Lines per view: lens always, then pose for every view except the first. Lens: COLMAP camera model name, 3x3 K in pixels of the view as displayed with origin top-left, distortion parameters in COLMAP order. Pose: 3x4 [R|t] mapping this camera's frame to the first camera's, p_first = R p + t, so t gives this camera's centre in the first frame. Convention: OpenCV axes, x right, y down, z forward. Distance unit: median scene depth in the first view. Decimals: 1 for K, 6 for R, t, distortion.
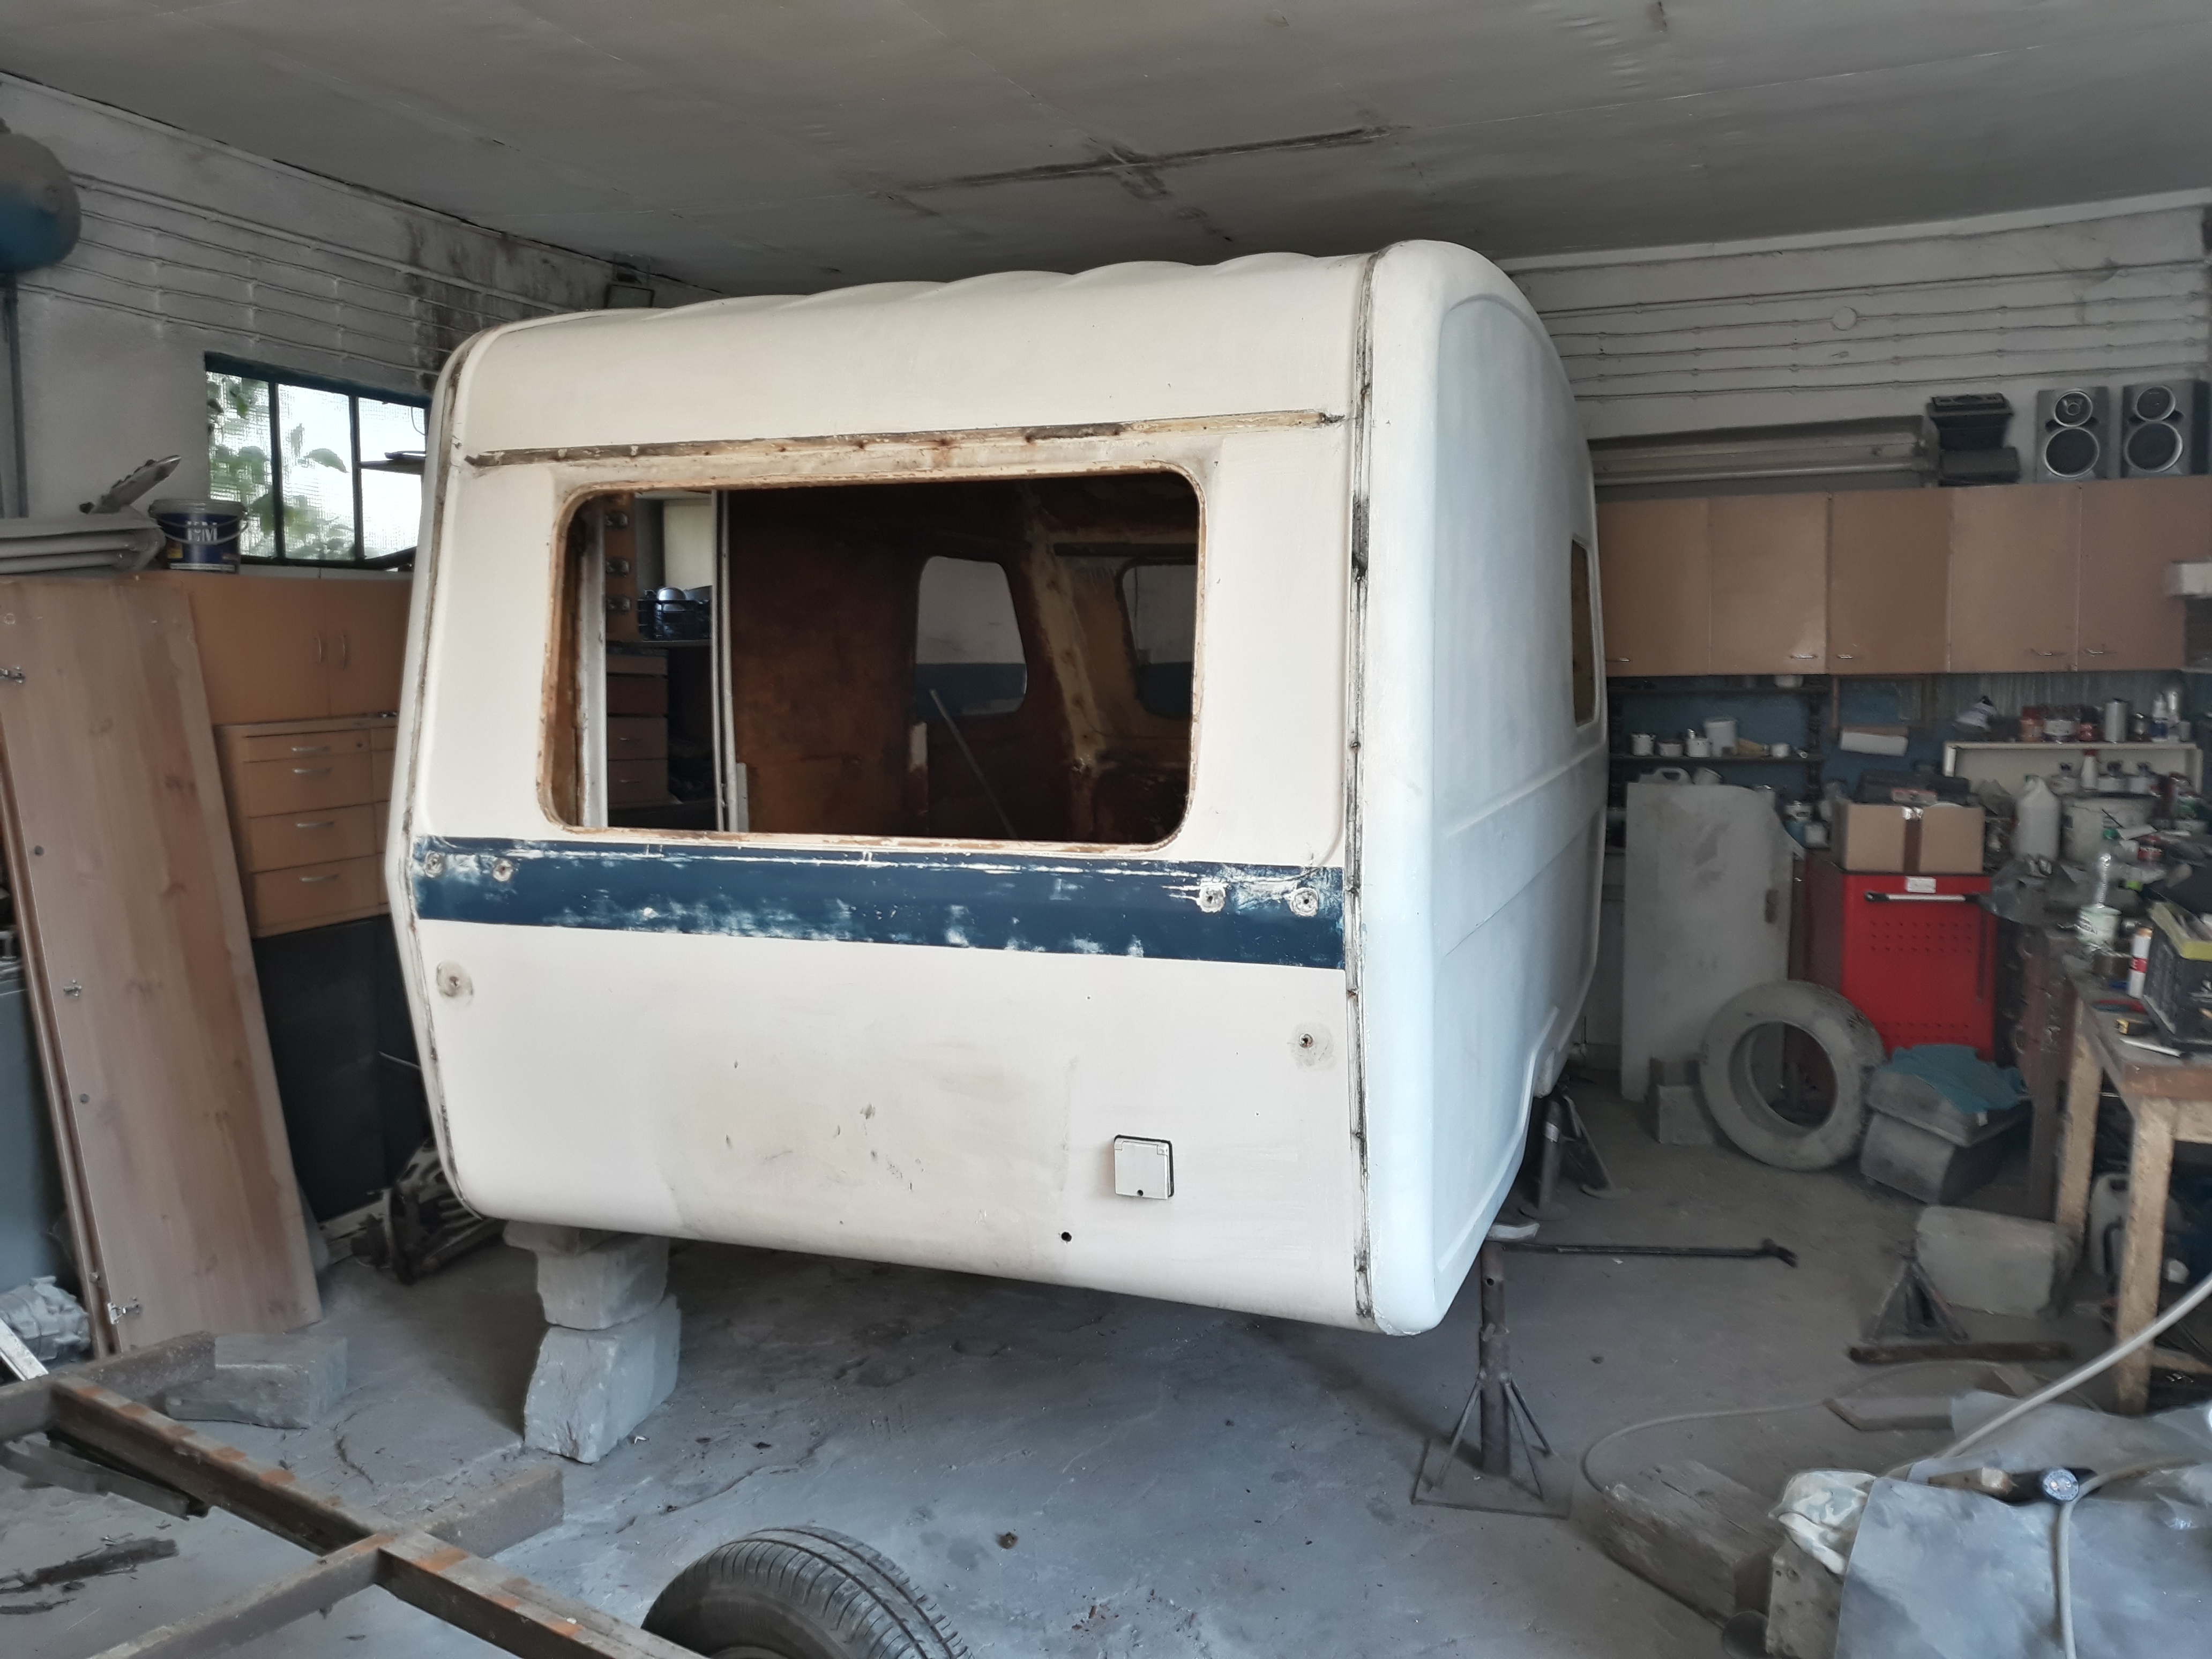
lens RADIAL K [[1897.9, 0, 1109.8], [0, 1897.9, 835.9], [0, 0, 1]] dist [0.035583, -0.021923]
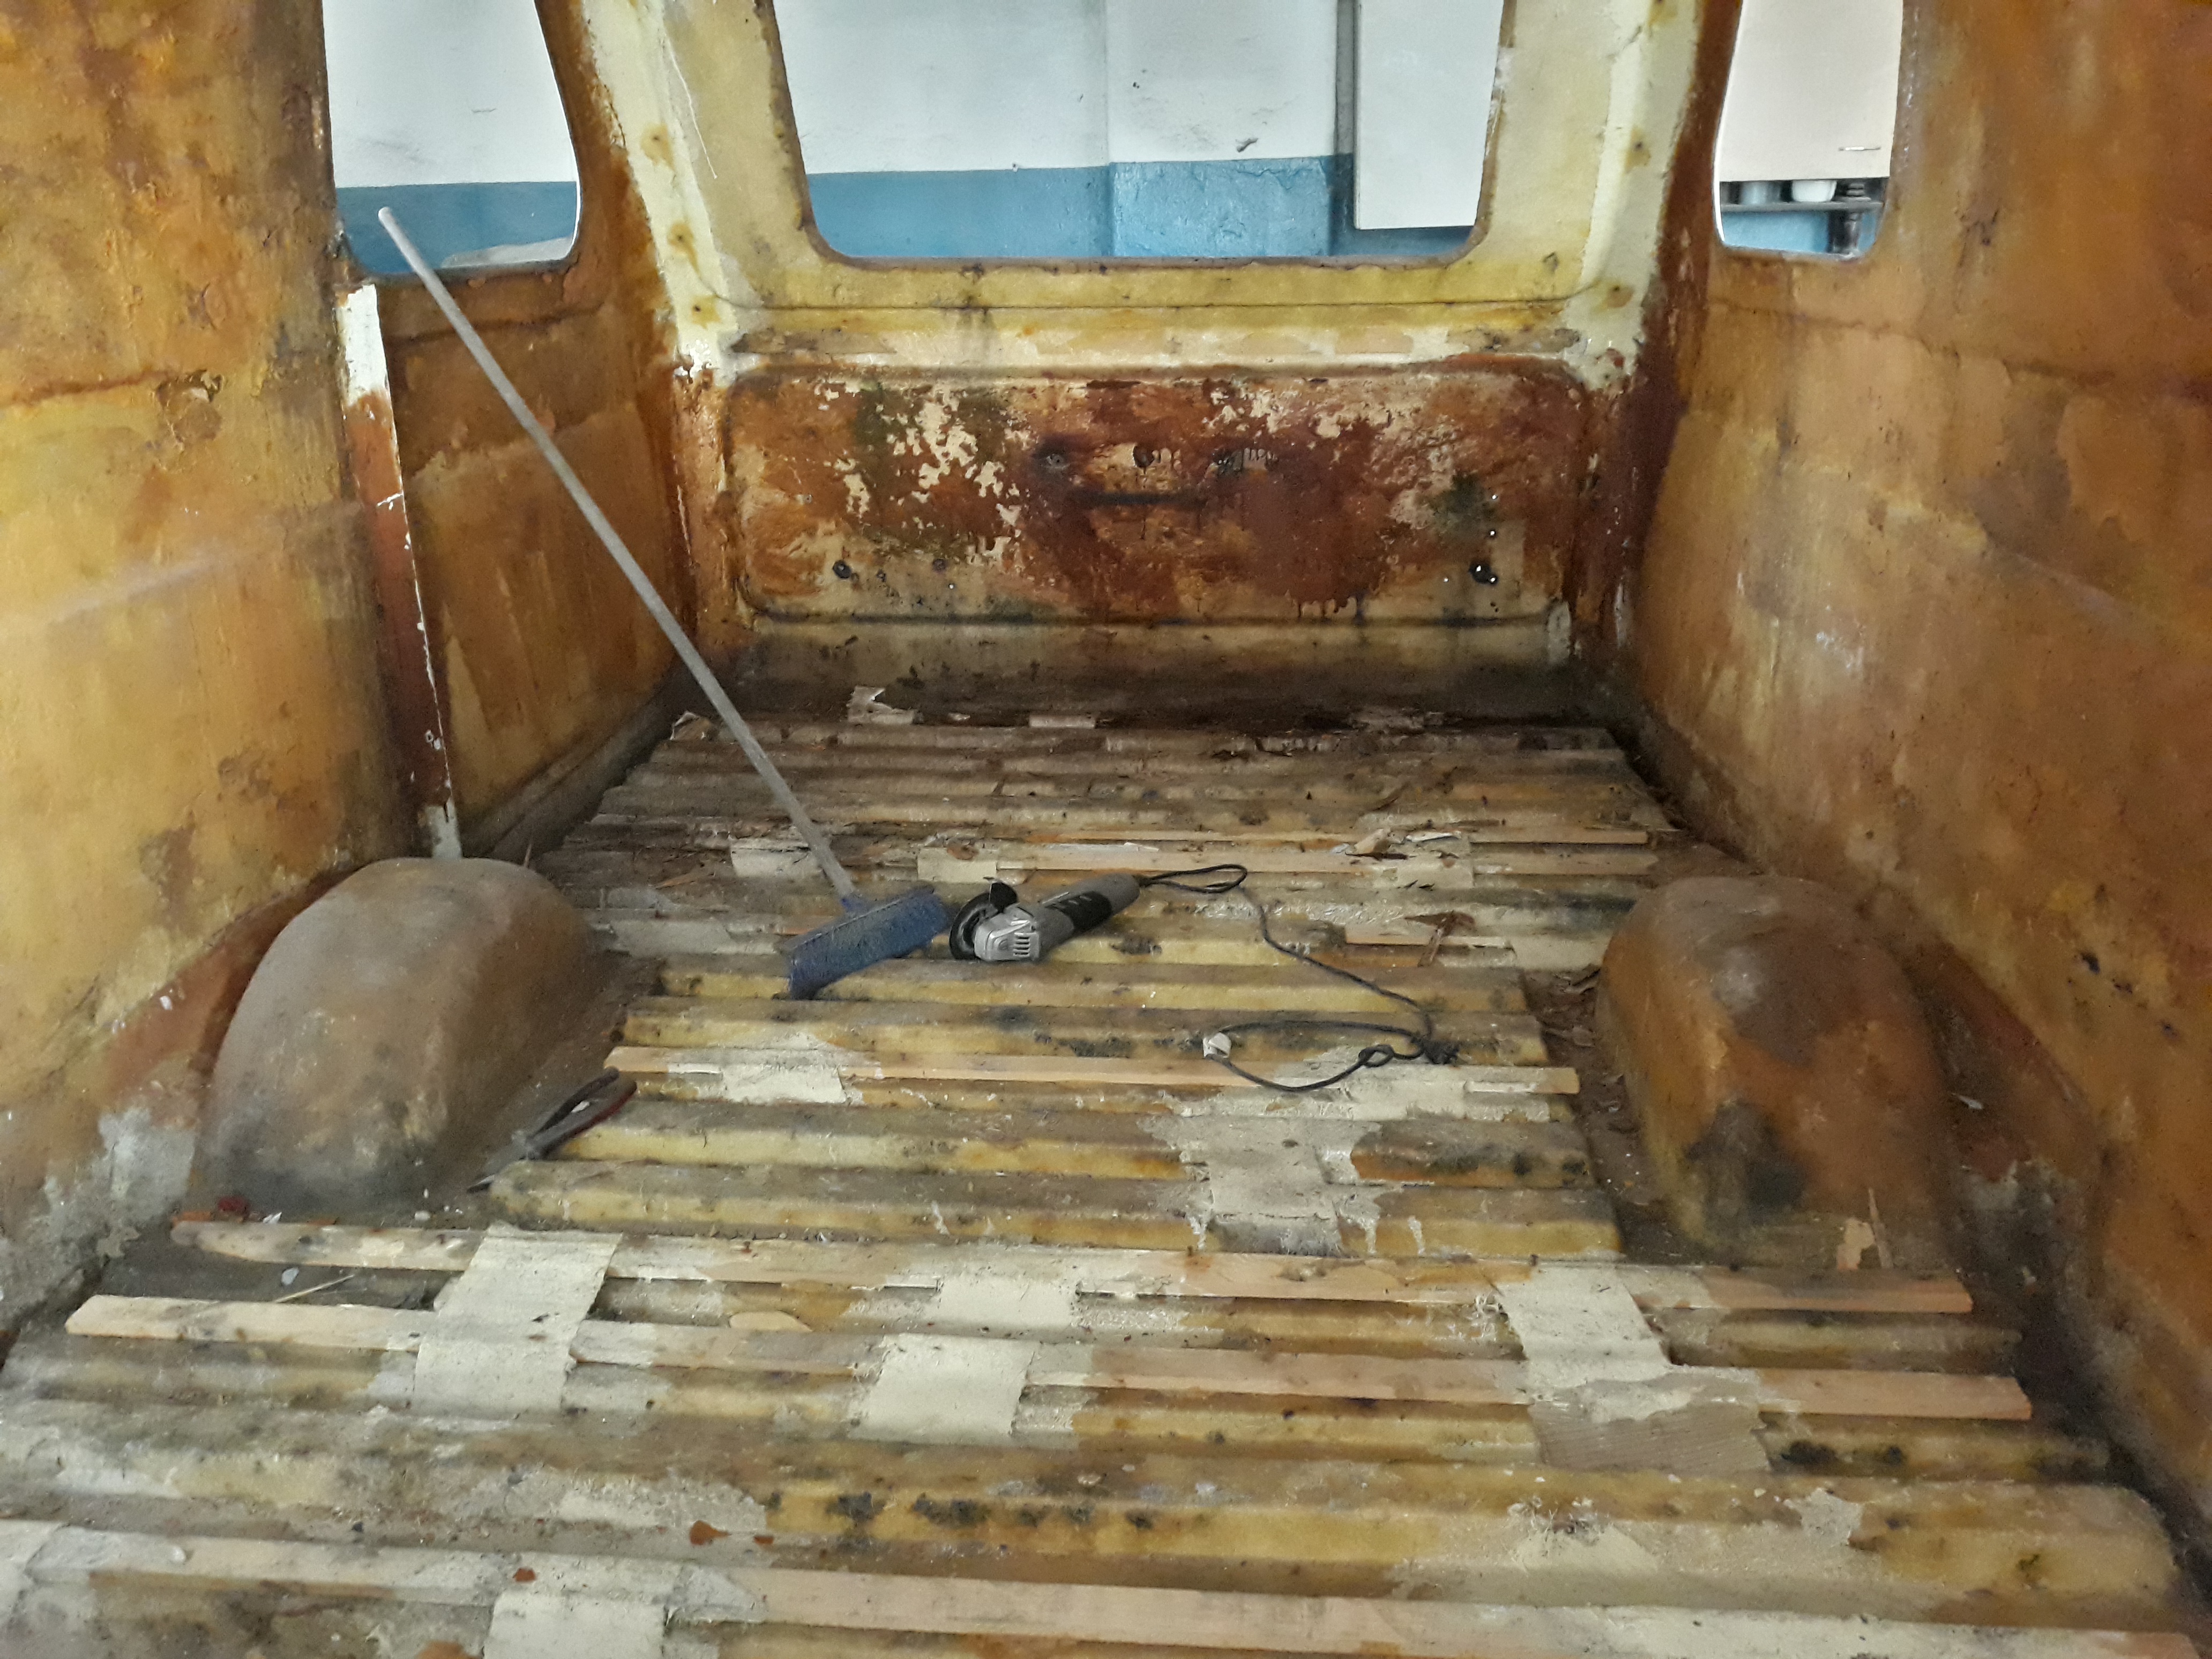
lens RADIAL K [[1897.9, 0, 1091.3], [0, 1897.9, 834.9], [0, 0, 1]] dist [0.035583, -0.021923]
pose [[0.968710, -0.090730, 0.231018, -0.045348], [0.037469, 0.973580, 0.225251, -0.026725], [-0.245351, -0.209547, 0.946516, 0.467330]]
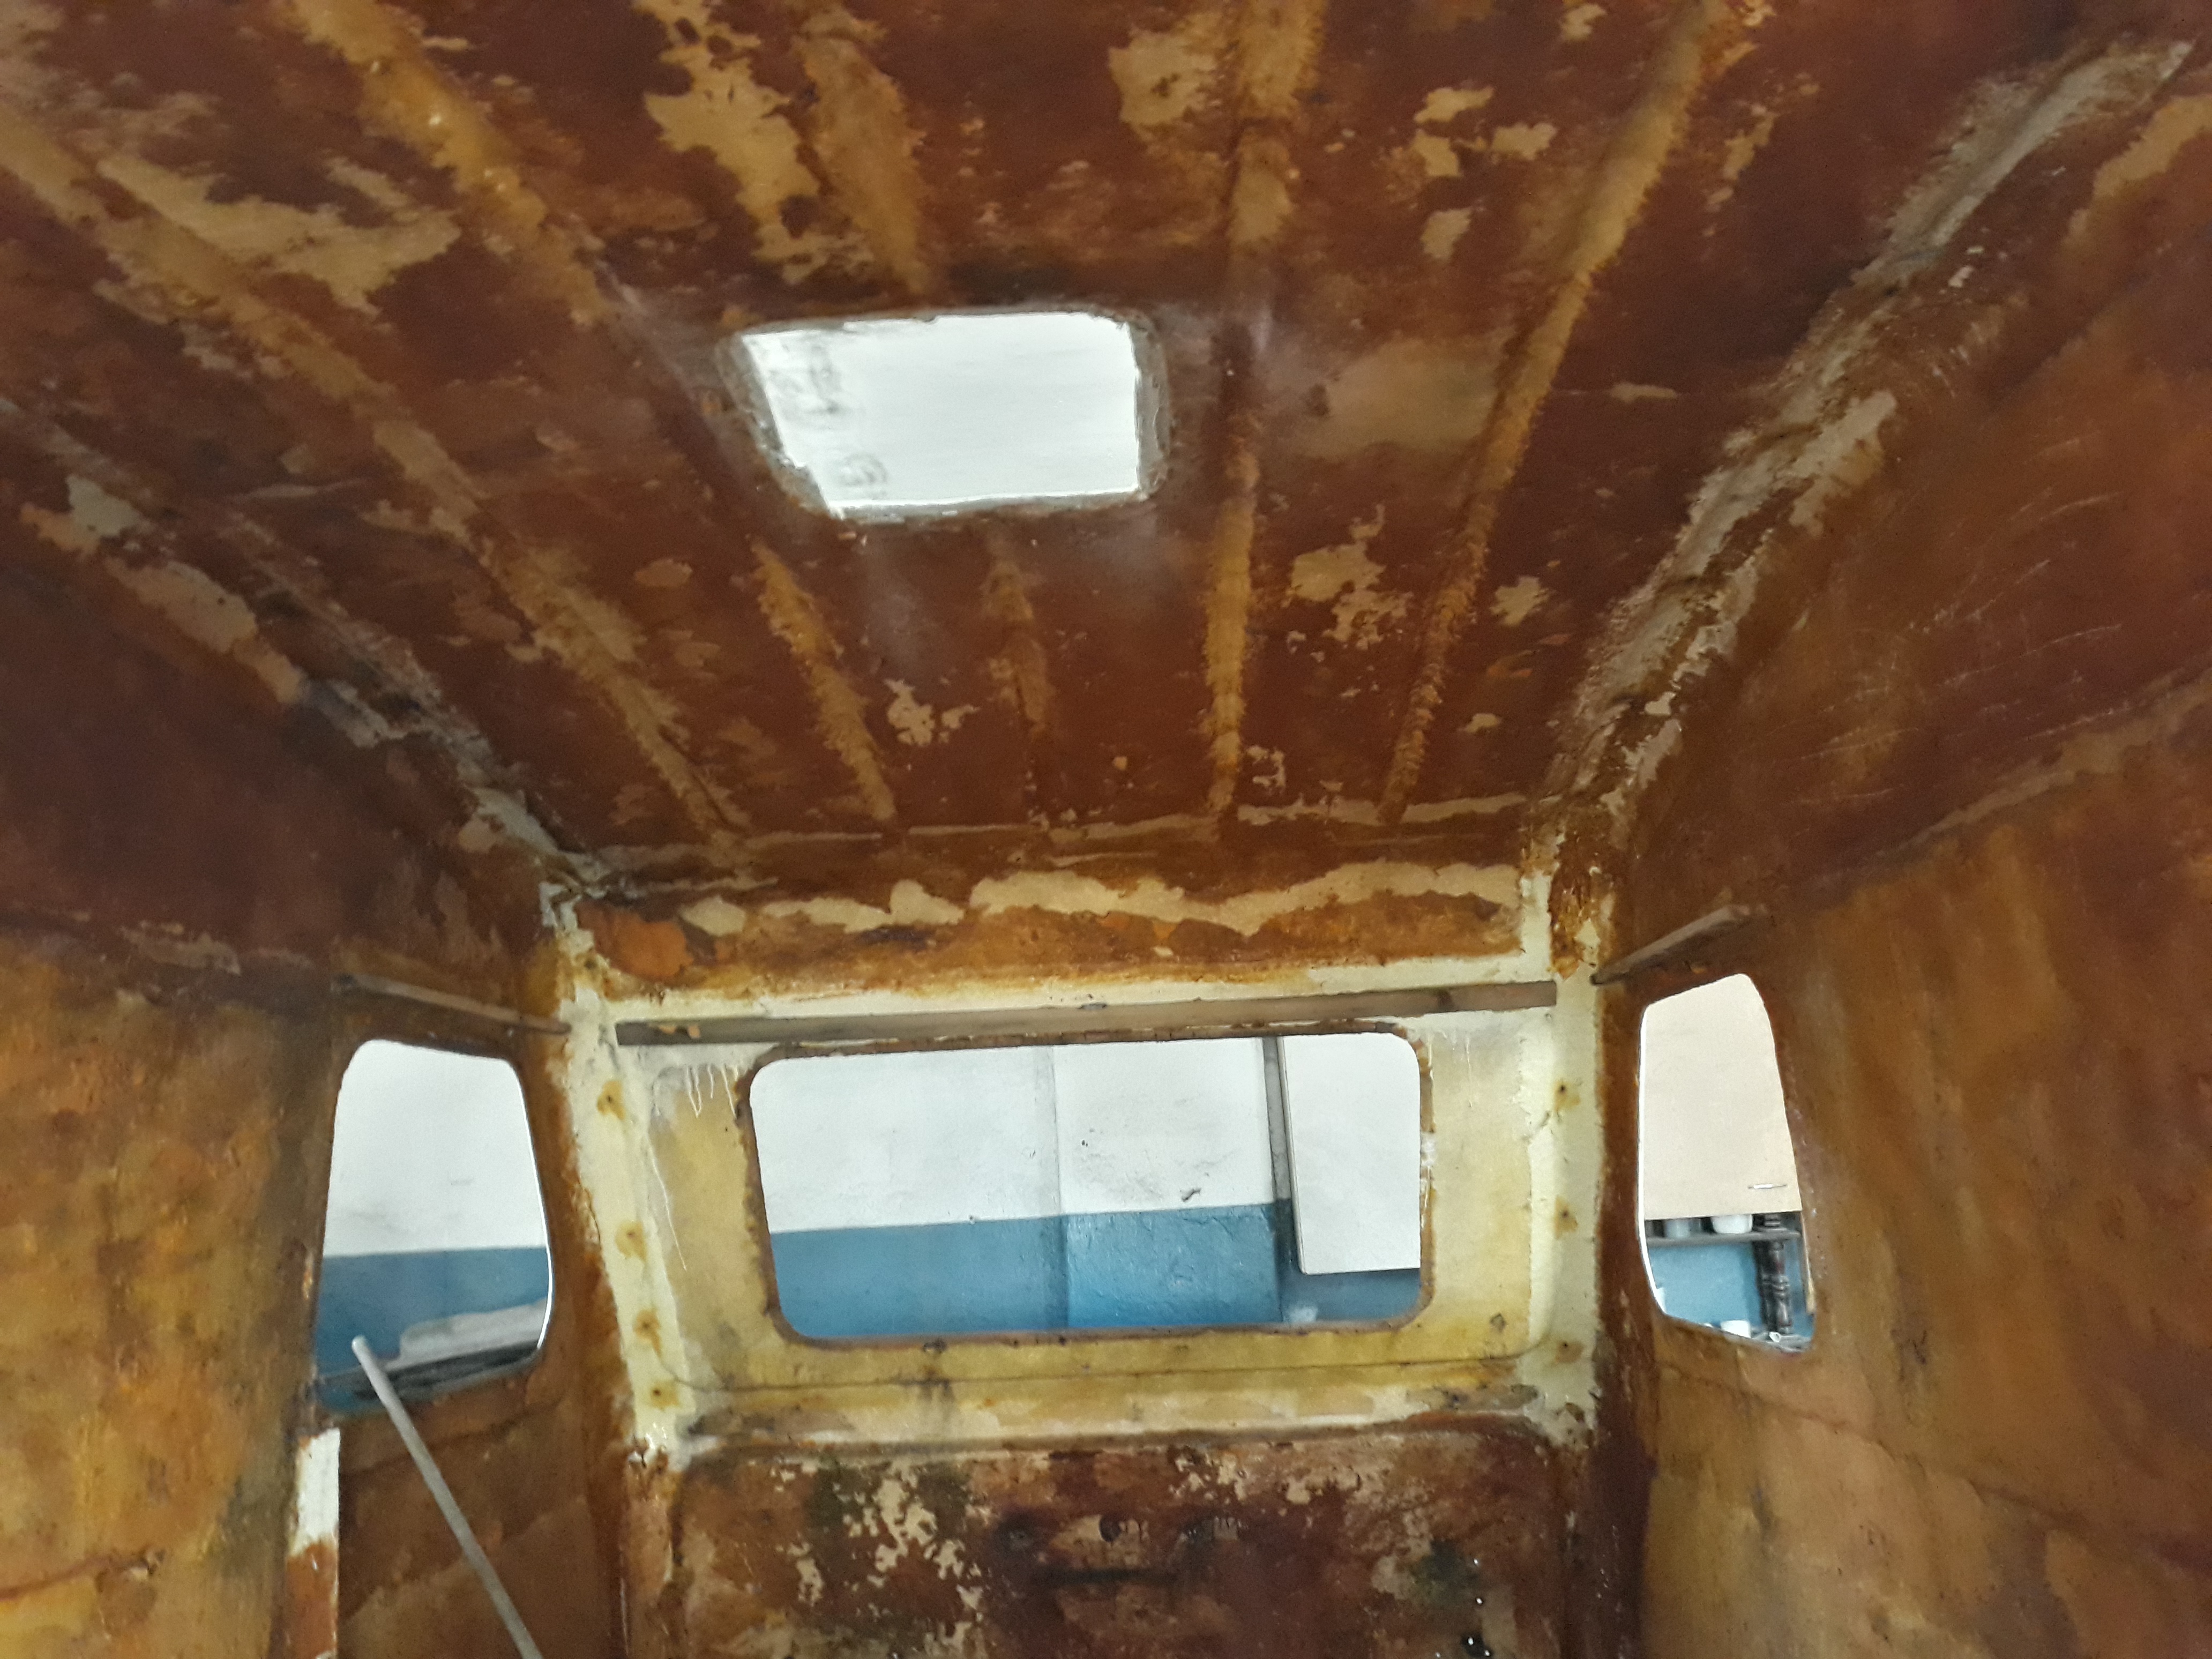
lens RADIAL K [[1897.9, 0, 1087.5], [0, 1897.9, 828.2], [0, 0, 1]] dist [0.035583, -0.021923]
pose [[0.960864, 0.006469, 0.276944, -0.048800], [0.072047, 0.959489, -0.272380, -0.052887], [-0.267487, 0.281673, 0.921472, 0.461526]]
